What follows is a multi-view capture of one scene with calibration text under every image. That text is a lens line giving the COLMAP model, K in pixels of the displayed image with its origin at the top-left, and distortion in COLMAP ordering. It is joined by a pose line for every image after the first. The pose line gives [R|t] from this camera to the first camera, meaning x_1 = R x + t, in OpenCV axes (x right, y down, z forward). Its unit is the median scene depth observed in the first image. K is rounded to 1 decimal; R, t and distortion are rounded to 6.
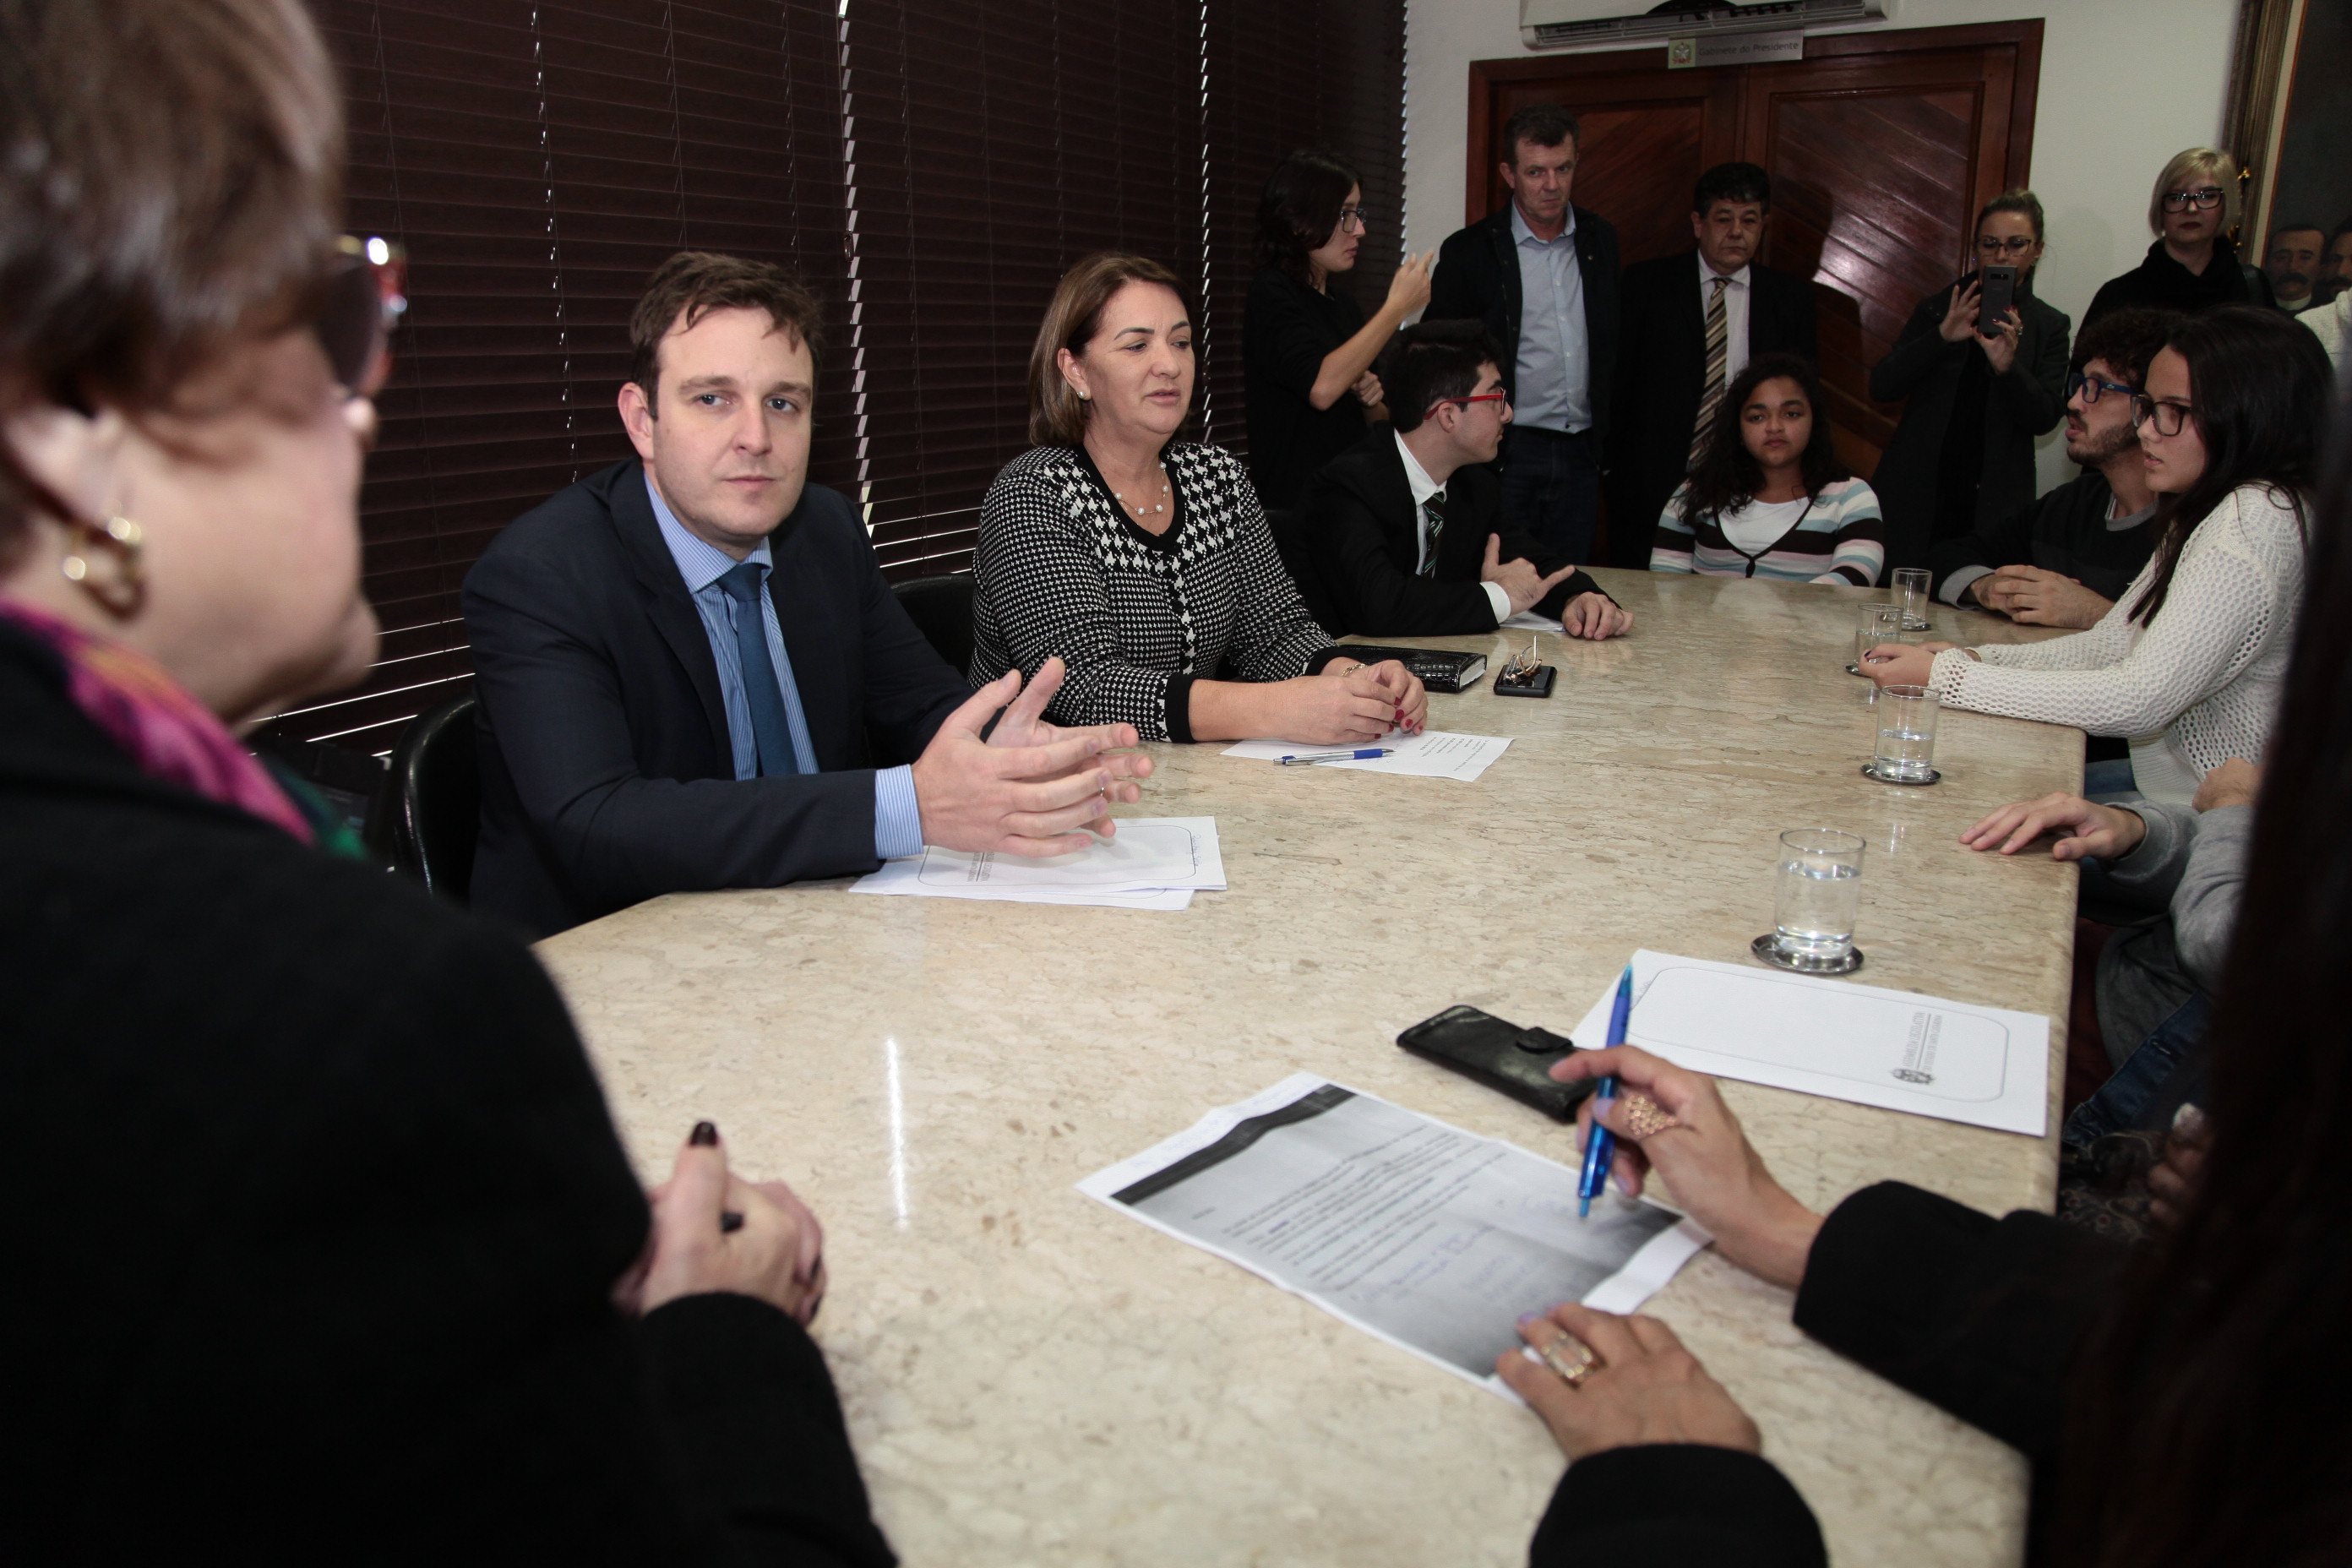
lens RADIAL K [[1608.6, 0, 1175.6], [0, 1608.6, 770.8], [0, 0, 1]] dist [-0.099818, 0.047906]
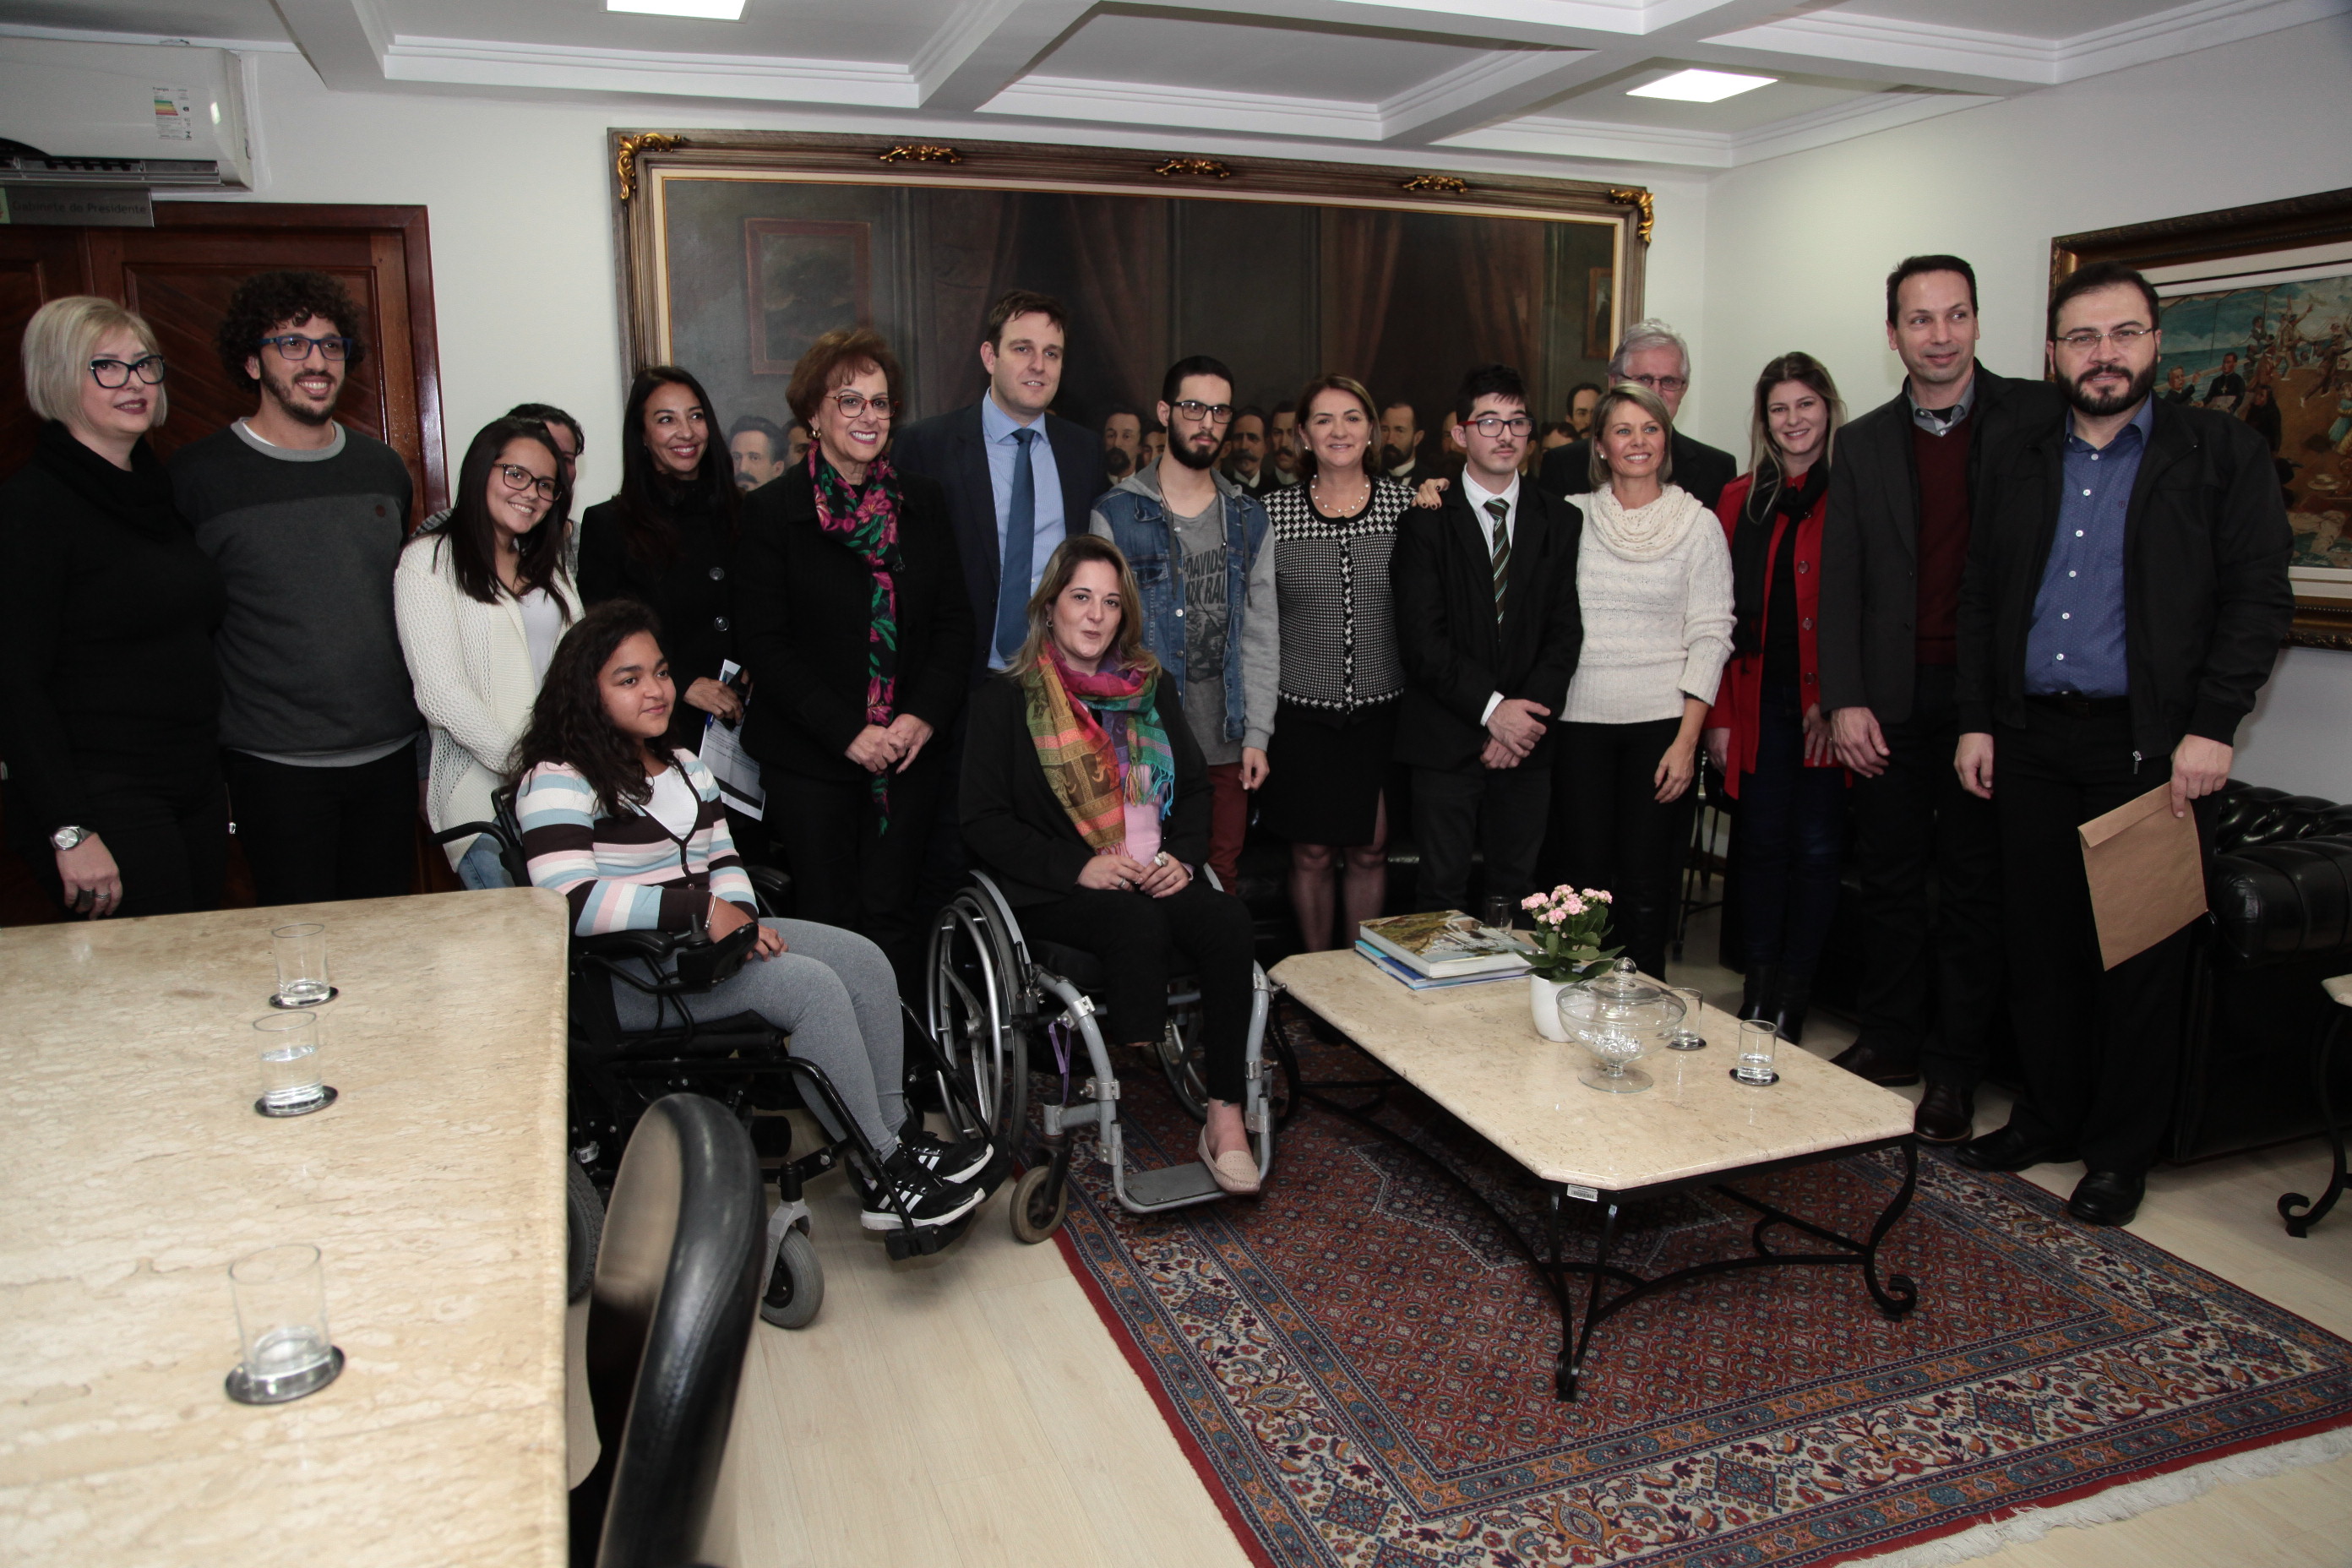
lens RADIAL K [[1608.6, 0, 1146.1], [0, 1608.6, 776.8], [0, 0, 1]] dist [-0.099818, 0.047906]
pose [[0.653129, -0.141105, 0.743984, 0.294134], [0.202598, 0.979230, 0.007865, -0.209441], [-0.729641, 0.145593, 0.668151, 0.318761]]
